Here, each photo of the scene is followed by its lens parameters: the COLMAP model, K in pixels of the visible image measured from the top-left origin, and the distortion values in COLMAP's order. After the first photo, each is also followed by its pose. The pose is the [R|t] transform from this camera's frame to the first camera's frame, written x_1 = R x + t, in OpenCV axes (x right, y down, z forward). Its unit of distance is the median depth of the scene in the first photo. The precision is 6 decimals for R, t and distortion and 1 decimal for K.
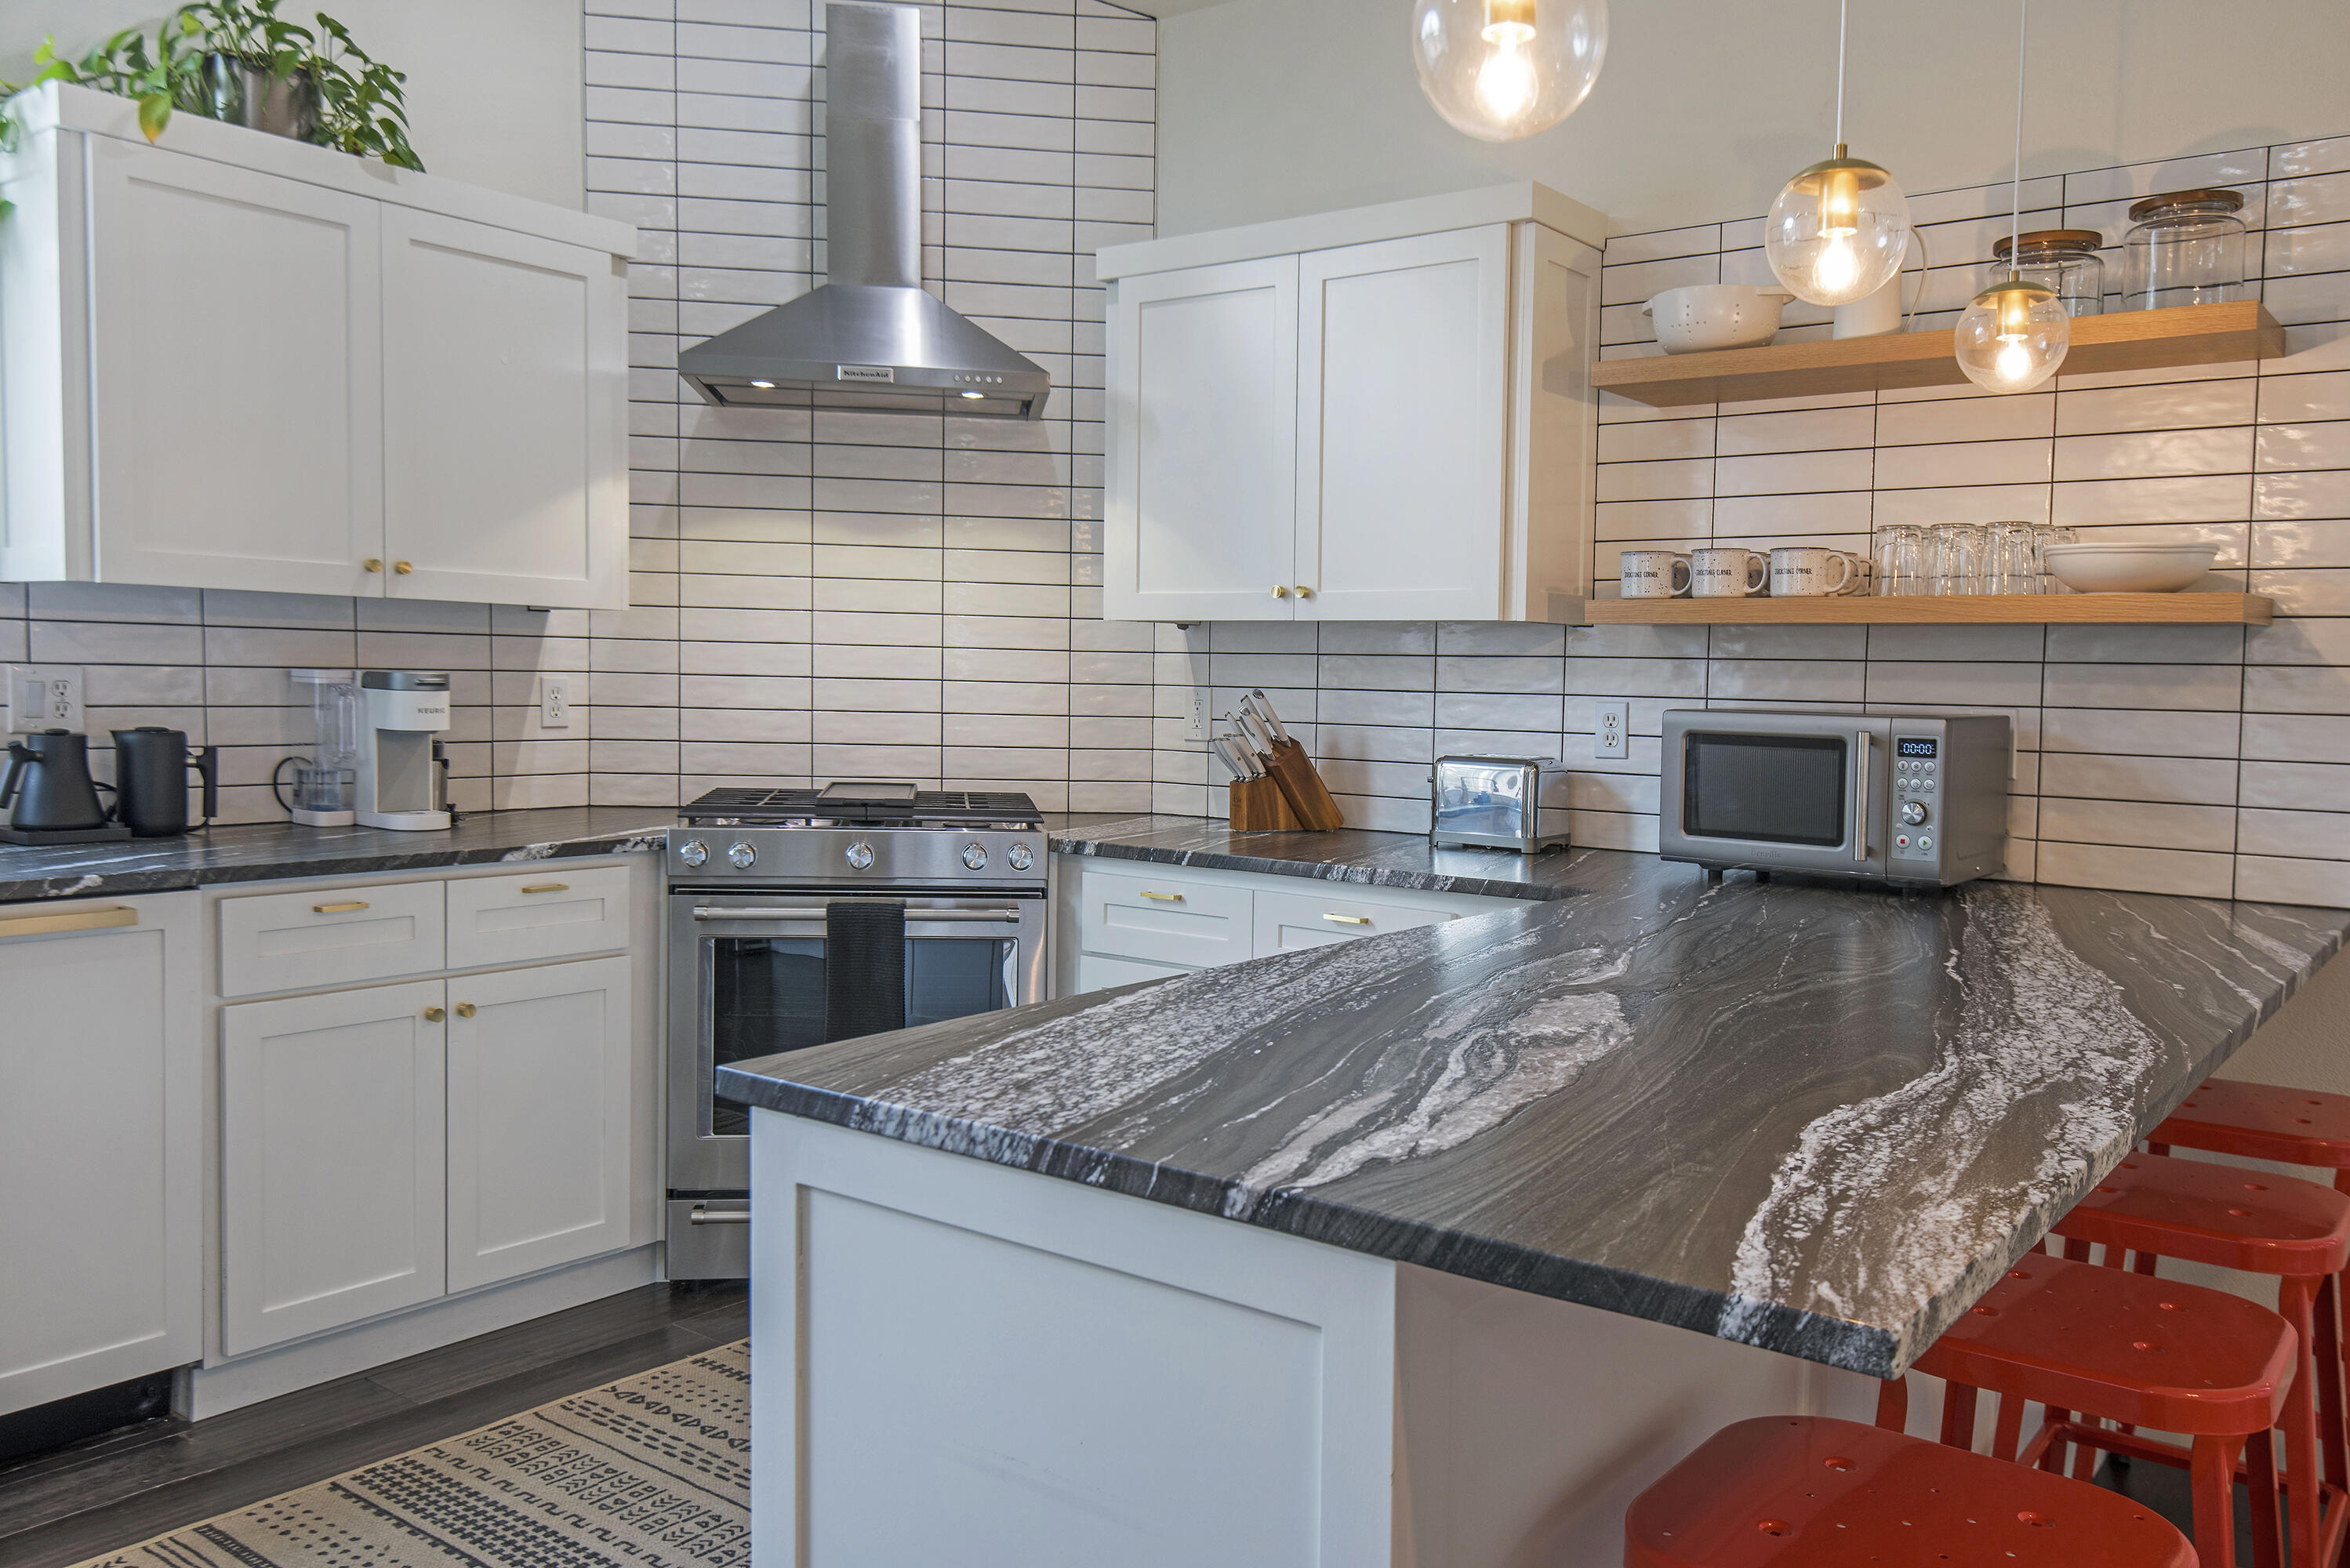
lens RADIAL K [[1745.6, 0, 1360.0], [0, 1745.6, 782.9], [0, 0, 1]] dist [0.031280, -0.018531]
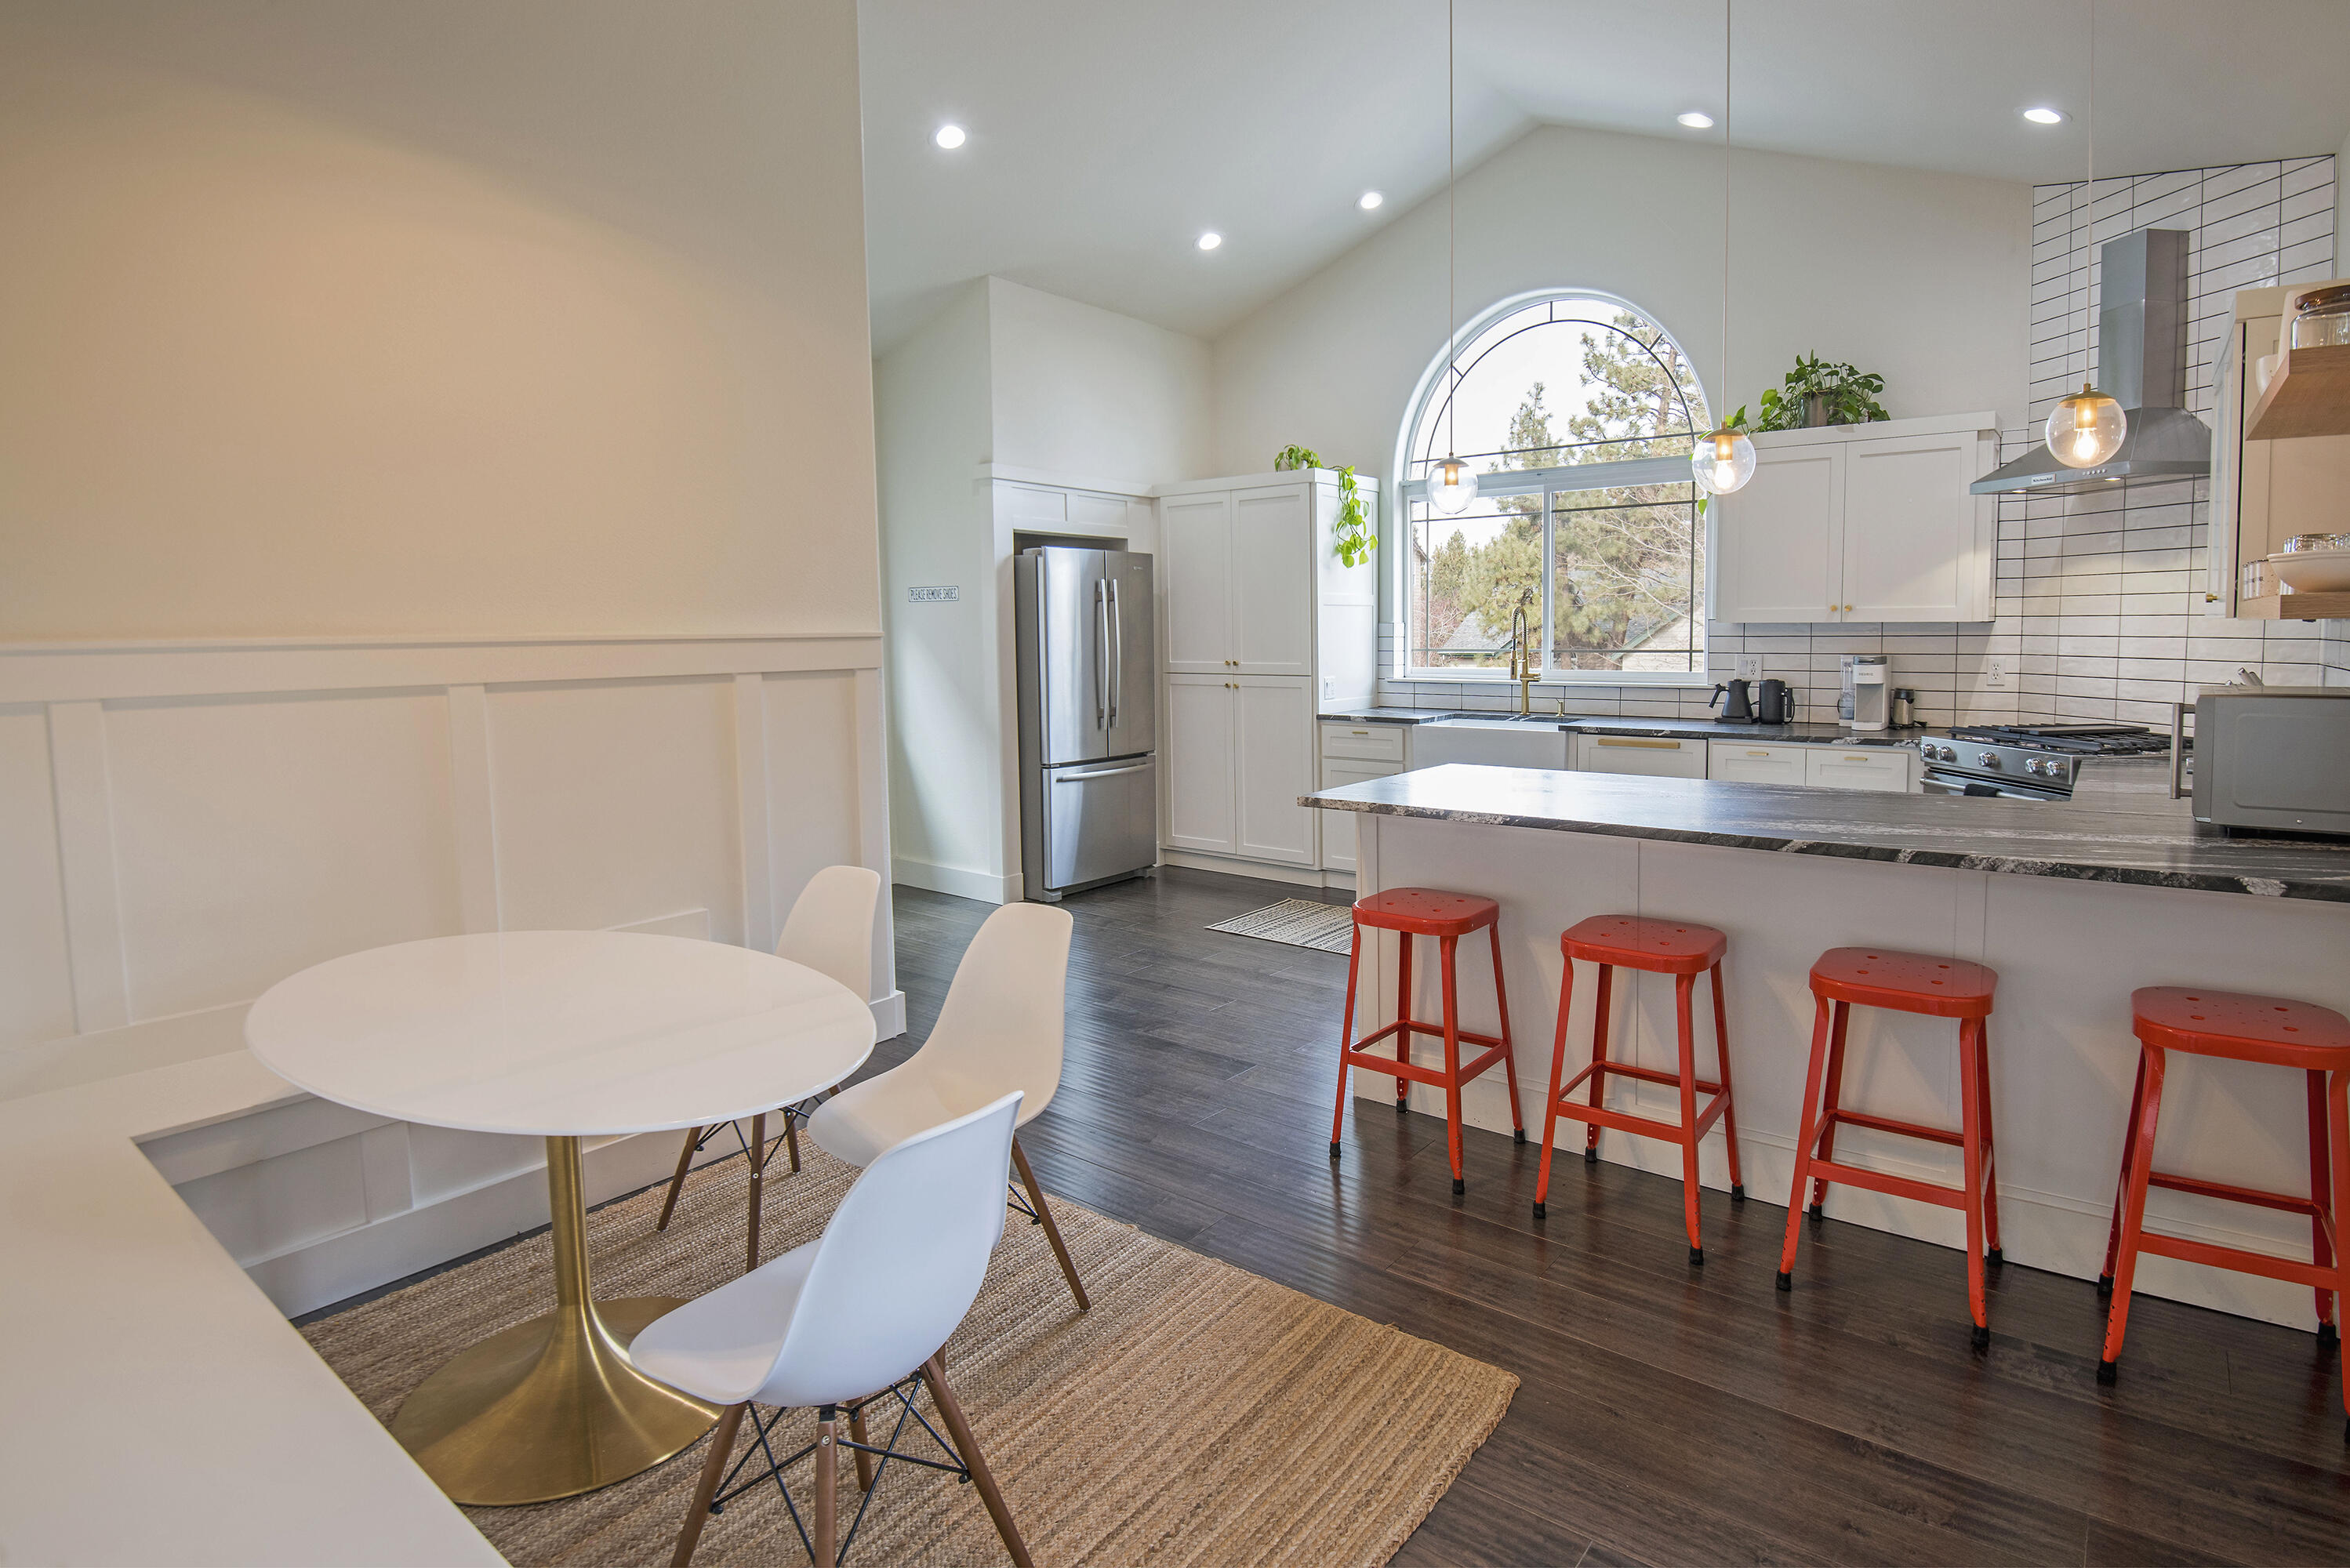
lens RADIAL K [[1244.9, 0, 1160.9], [0, 1244.9, 772.9], [0, 0, 1]] dist [-0.012124, -0.002763]
pose [[-0.048101, 0.093267, -0.994479, 1.090452], [-0.050134, 0.994151, 0.095661, -0.024879], [0.997584, 0.054458, -0.043143, 0.234199]]
